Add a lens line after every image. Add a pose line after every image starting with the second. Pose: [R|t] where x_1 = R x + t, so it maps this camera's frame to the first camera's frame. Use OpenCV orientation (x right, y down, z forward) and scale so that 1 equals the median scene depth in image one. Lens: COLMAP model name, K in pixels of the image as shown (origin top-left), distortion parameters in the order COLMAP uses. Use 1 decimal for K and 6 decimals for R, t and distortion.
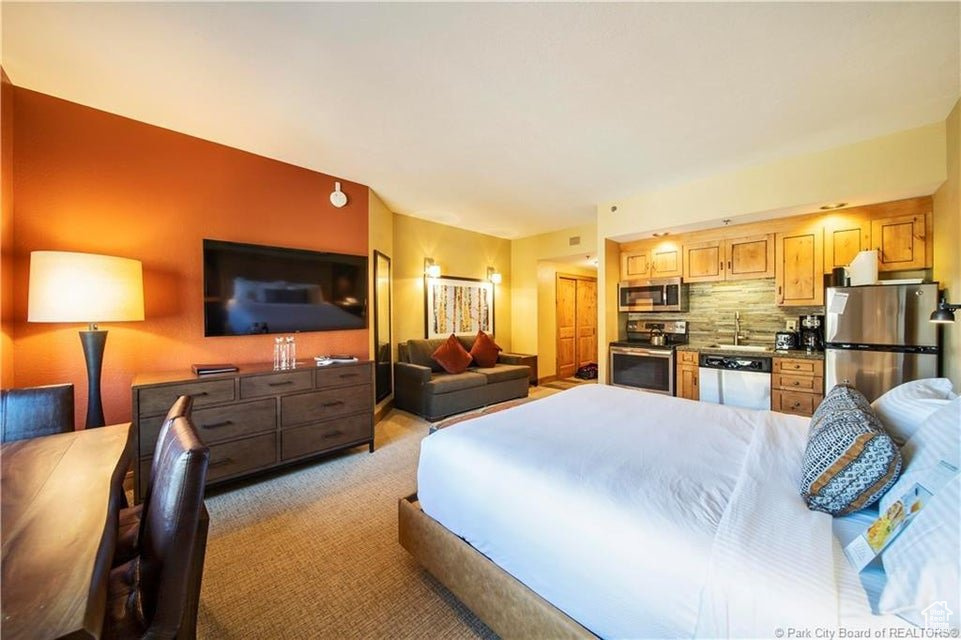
lens RADIAL K [[333.5, 0, 478.8], [0, 333.5, 315.3], [0, 0, 1]] dist [-0.008131, -0.000249]
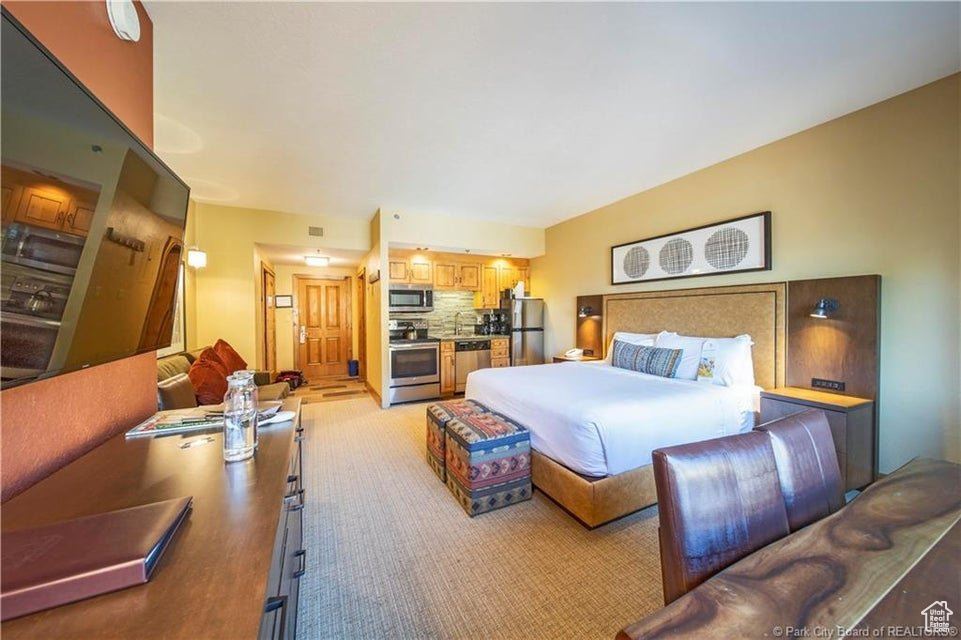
lens RADIAL K [[333.5, 0, 481.0], [0, 333.5, 312.6], [0, 0, 1]] dist [-0.008131, -0.000249]
pose [[0.303893, 0.001853, 0.952704, -0.596680], [0.008855, 0.999949, -0.004769, -0.000457], [-0.952665, 0.009885, 0.303861, 0.452752]]
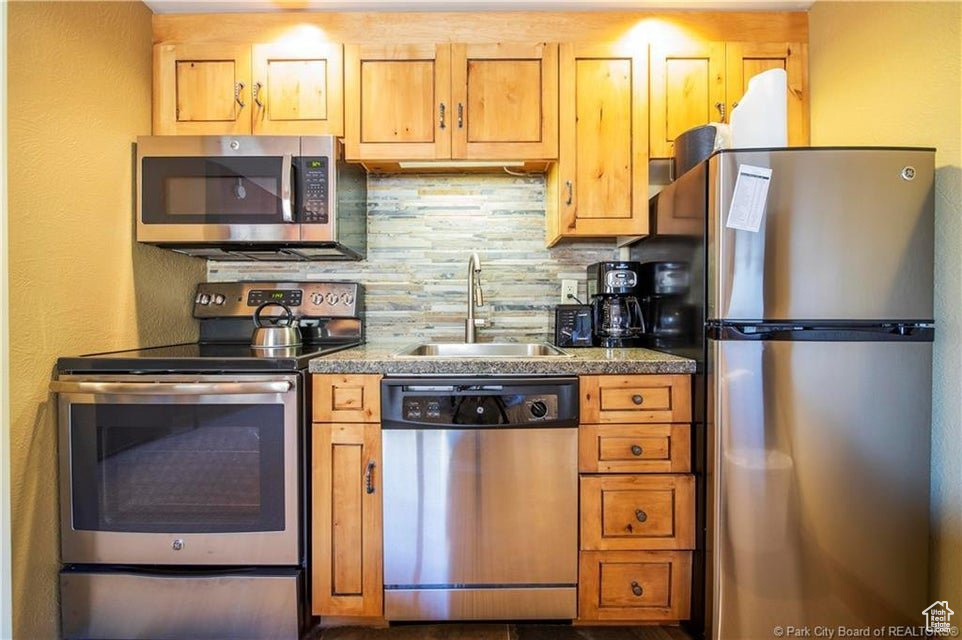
lens RADIAL K [[377.3, 0, 485.7], [0, 377.3, 314.0], [0, 0, 1]] dist [-0.009955, 0.000056]
pose [[0.697555, -0.004184, 0.716519, 0.471949], [0.001192, 0.999988, 0.004678, 0.054614], [-0.716530, -0.002409, 0.697552, 0.680652]]
